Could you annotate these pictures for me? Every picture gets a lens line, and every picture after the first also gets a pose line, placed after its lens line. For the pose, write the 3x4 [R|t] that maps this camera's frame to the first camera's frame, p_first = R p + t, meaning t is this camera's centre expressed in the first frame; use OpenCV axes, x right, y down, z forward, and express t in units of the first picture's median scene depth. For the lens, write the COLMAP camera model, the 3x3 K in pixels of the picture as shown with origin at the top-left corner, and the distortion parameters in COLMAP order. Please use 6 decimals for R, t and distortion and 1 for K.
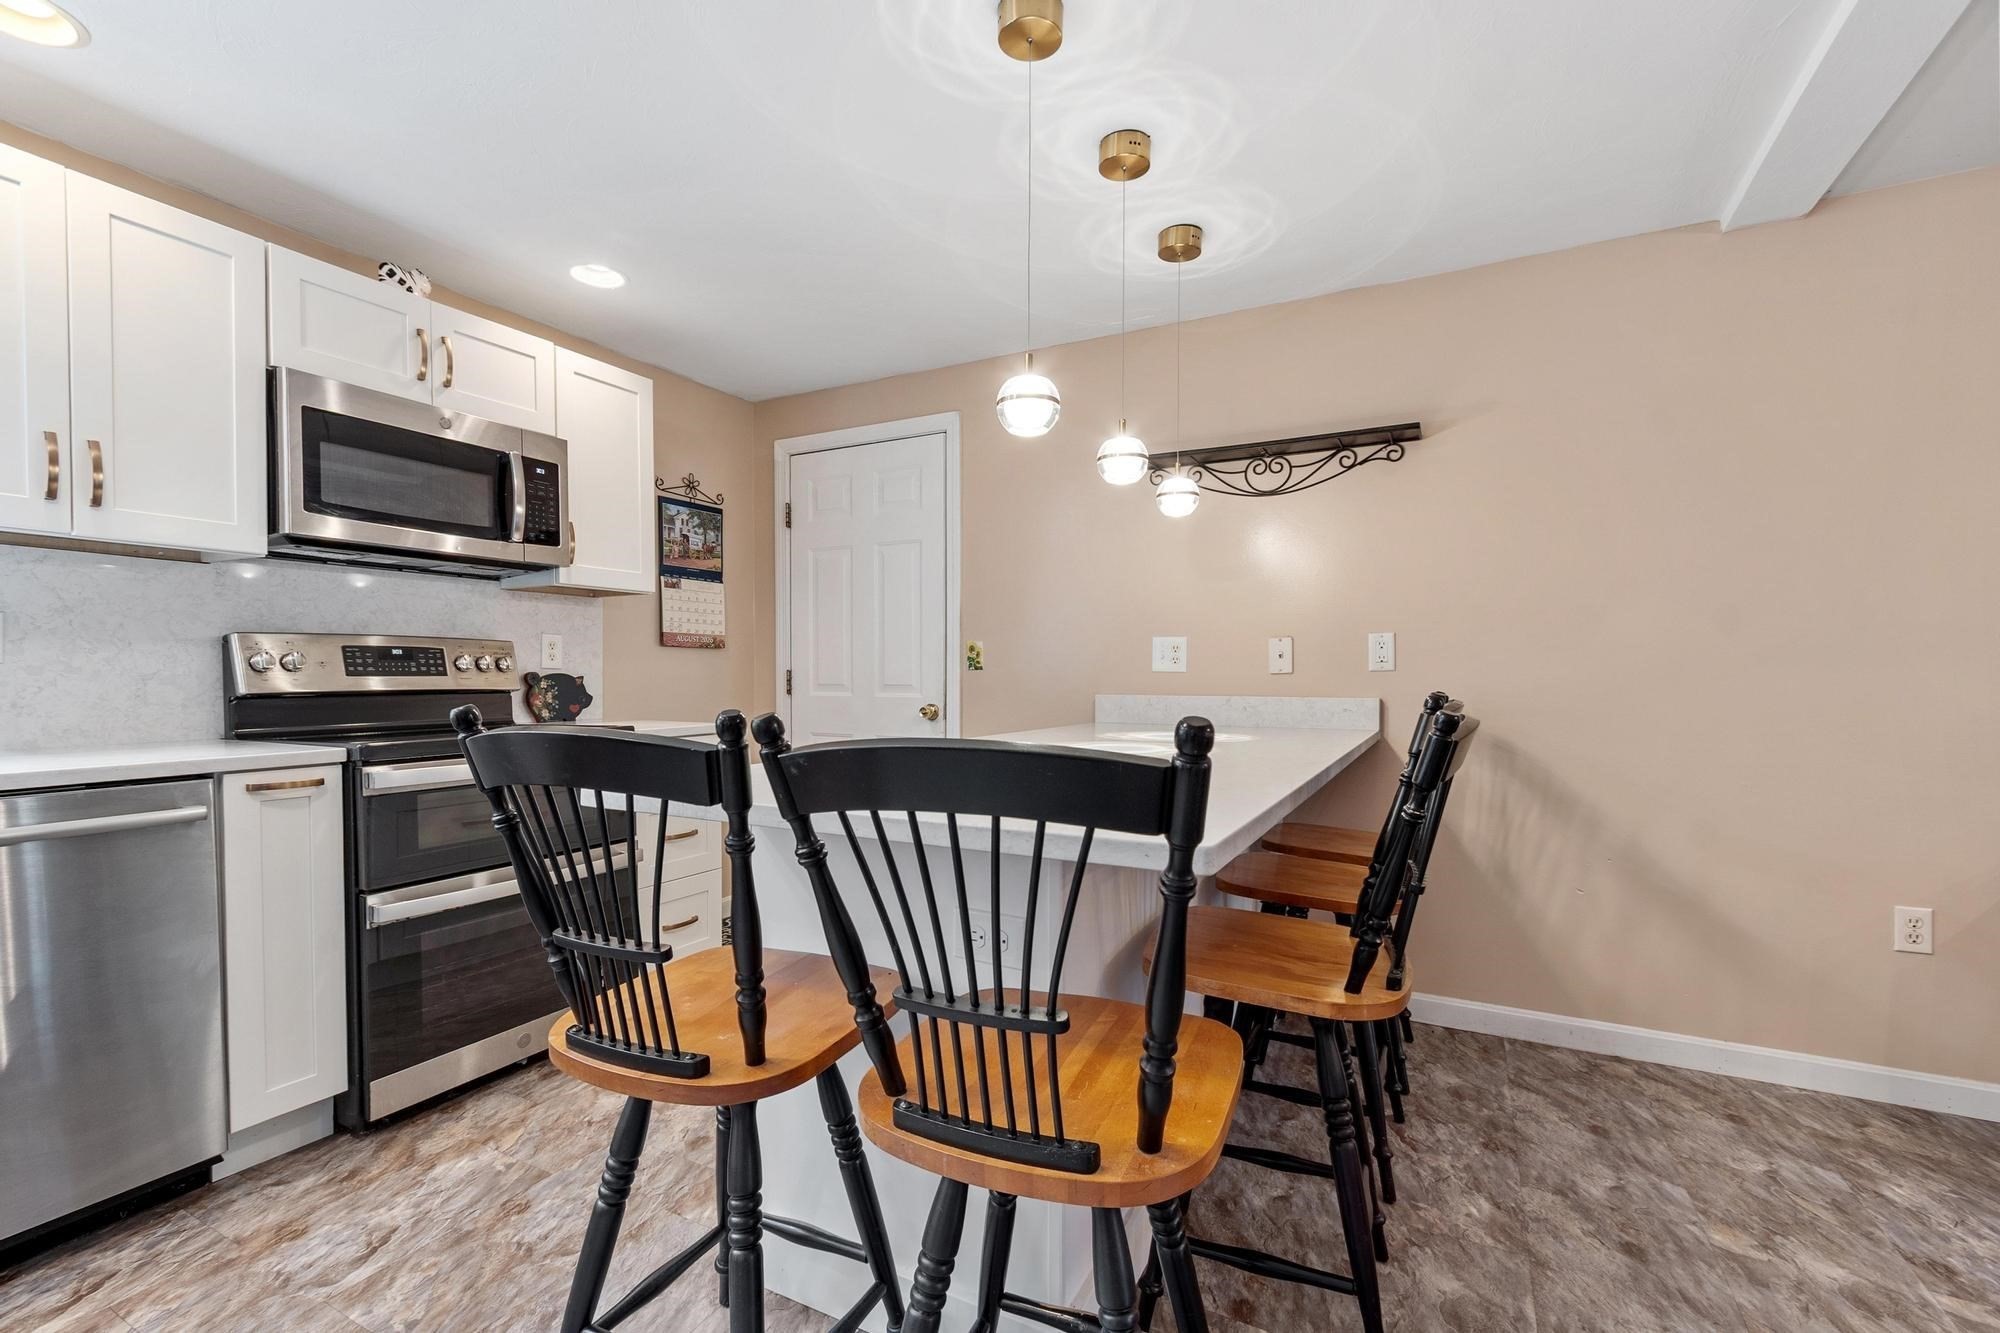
lens RADIAL K [[882.4, 0, 952.4], [0, 882.4, 683.0], [0, 0, 1]] dist [-0.002845, -0.000344]
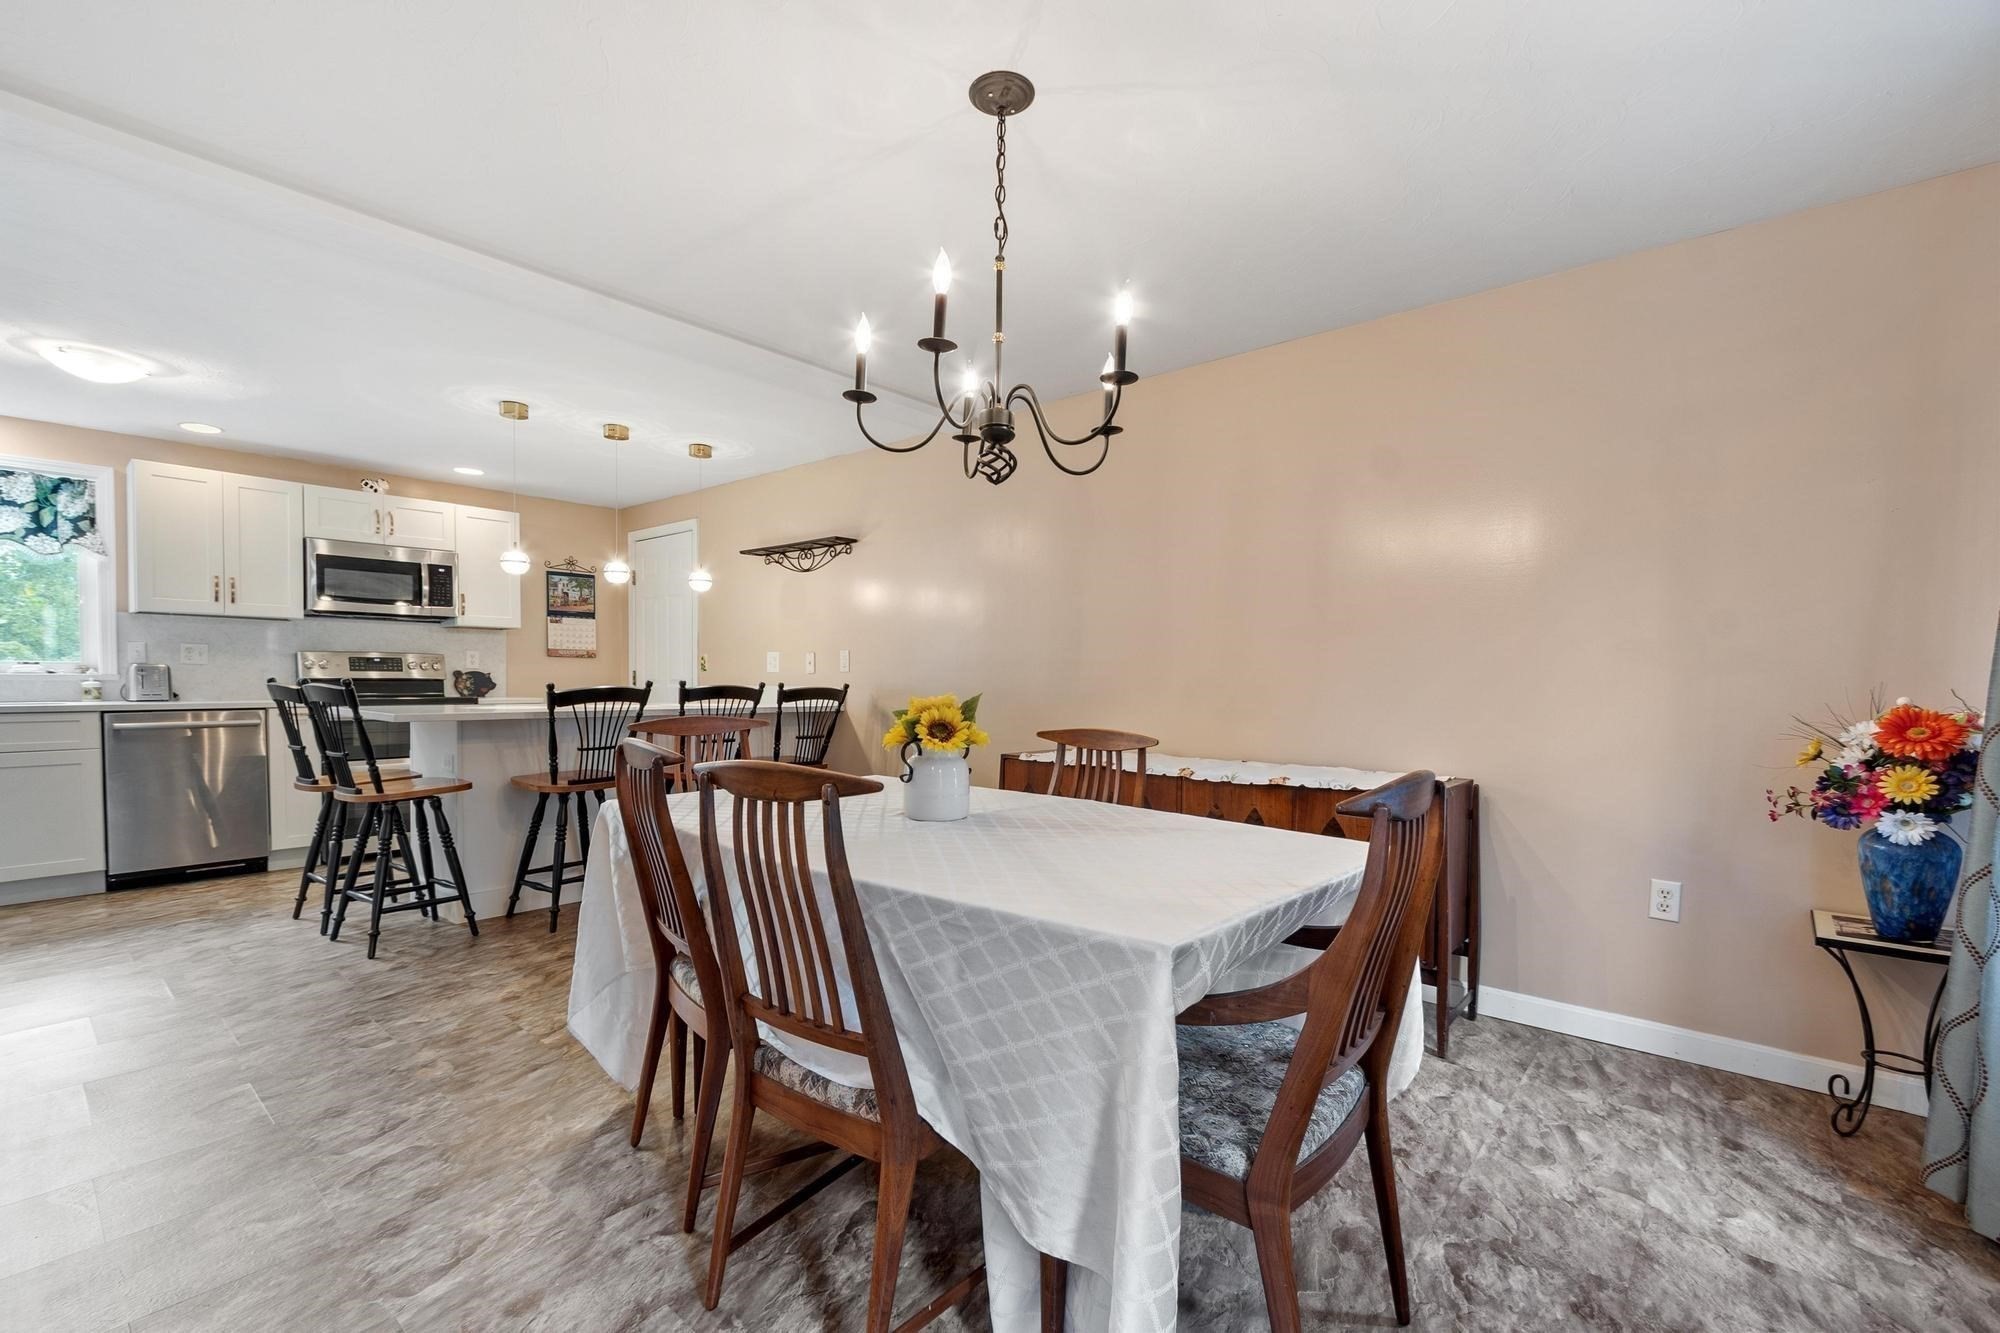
lens RADIAL K [[848.5, 0, 1001.0], [0, 848.5, 696.9], [0, 0, 1]] dist [-0.037086, 0.000165]
pose [[0.986041, 0.008256, -0.166299, 1.045948], [-0.006698, 0.999928, 0.009926, 0.020874], [0.166369, -0.008673, 0.986025, -0.628519]]
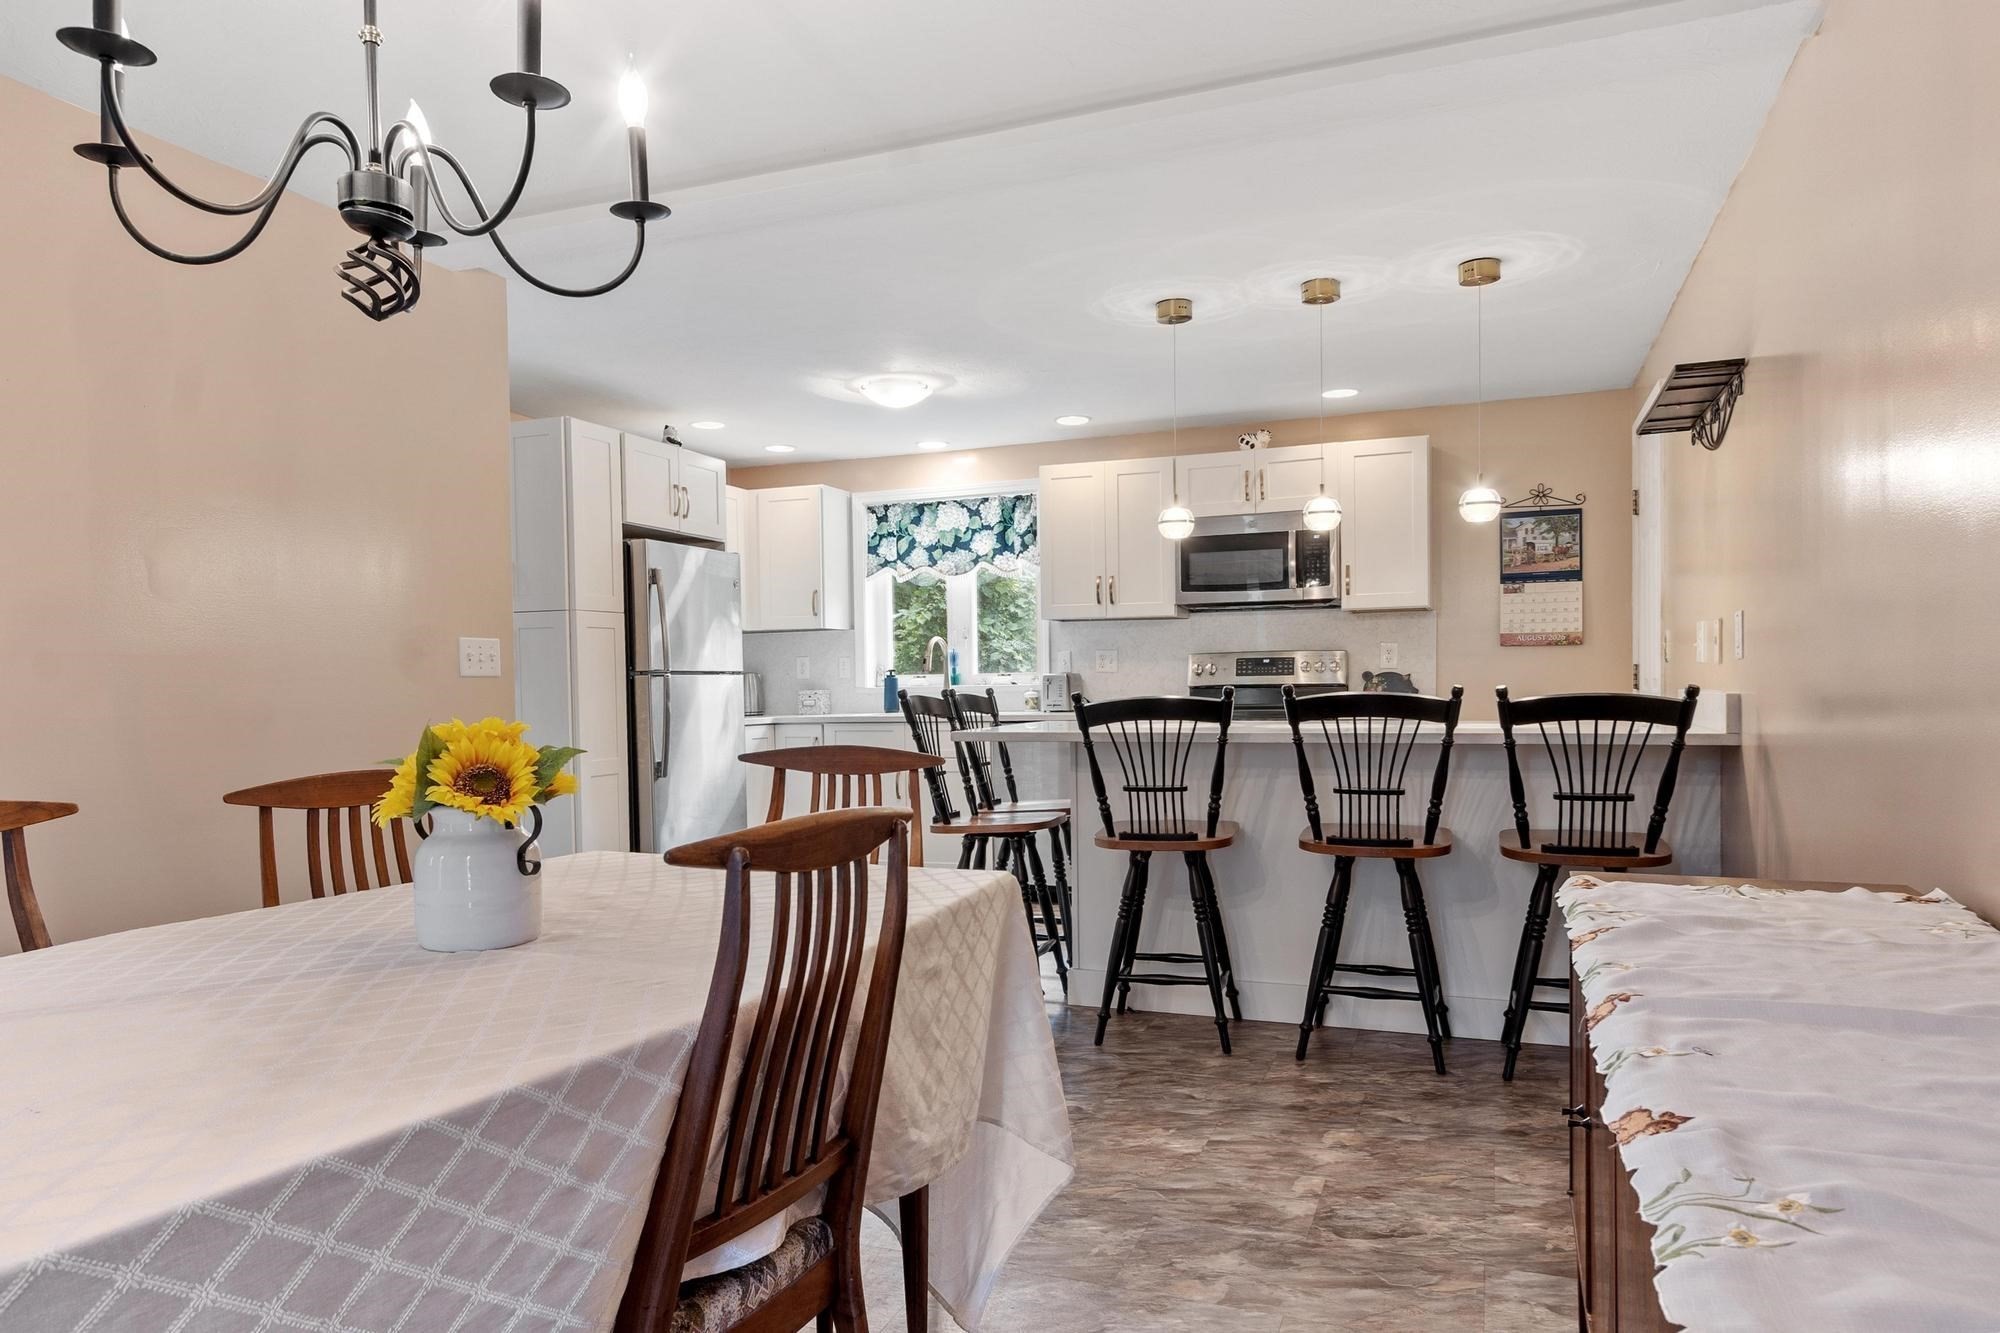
lens RADIAL K [[1267.2, 0, 999.4], [0, 1267.2, 684.5], [0, 0, 1]] dist [0.005458, 0.000489]
pose [[0.130839, -0.004866, -0.991392, 1.478774], [0.004032, 0.999982, -0.004376, 0.014597], [0.991395, -0.003424, 0.130856, 0.184081]]
